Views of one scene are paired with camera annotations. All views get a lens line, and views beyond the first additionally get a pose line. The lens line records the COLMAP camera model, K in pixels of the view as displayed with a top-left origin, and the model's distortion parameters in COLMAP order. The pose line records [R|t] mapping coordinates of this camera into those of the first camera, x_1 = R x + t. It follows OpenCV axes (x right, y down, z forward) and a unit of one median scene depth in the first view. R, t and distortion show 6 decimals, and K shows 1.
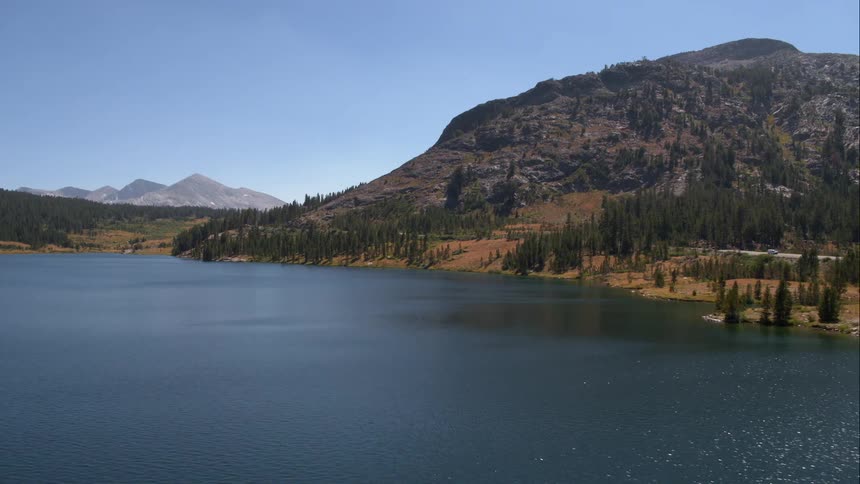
lens RADIAL K [[740.0, 0, 434.9], [0, 740.0, 245.4], [0, 0, 1]] dist [-0.218216, 0.103597]
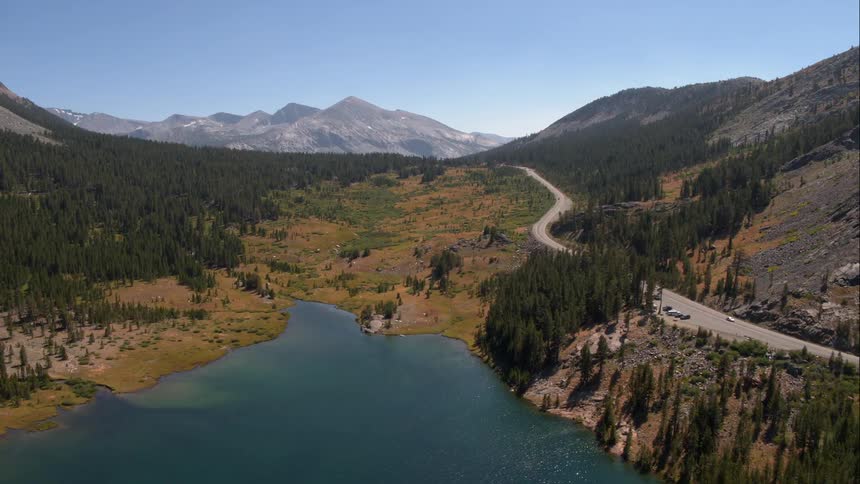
lens RADIAL K [[740.0, 0, 434.9], [0, 740.0, 245.4], [0, 0, 1]] dist [-0.218216, 0.103597]
pose [[0.980896, 0.012034, -0.194161, -0.285928], [0.010257, 0.993497, 0.113391, -0.111021], [0.194263, -0.113217, 0.974394, 0.492481]]
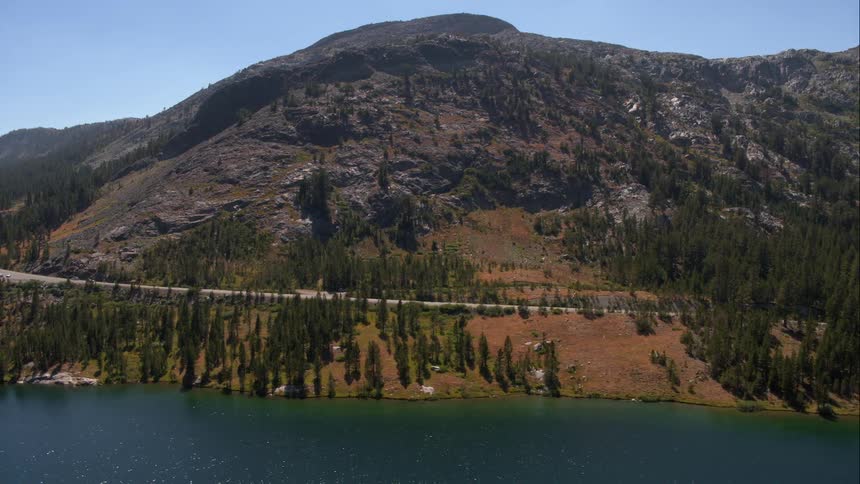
lens RADIAL K [[740.0, 0, 434.9], [0, 740.0, 245.4], [0, 0, 1]] dist [-0.218216, 0.103597]
pose [[0.836928, -0.043496, 0.545581, -0.226344], [0.015011, 0.998286, 0.056559, -0.067738], [-0.547107, -0.039146, 0.836147, 0.331808]]
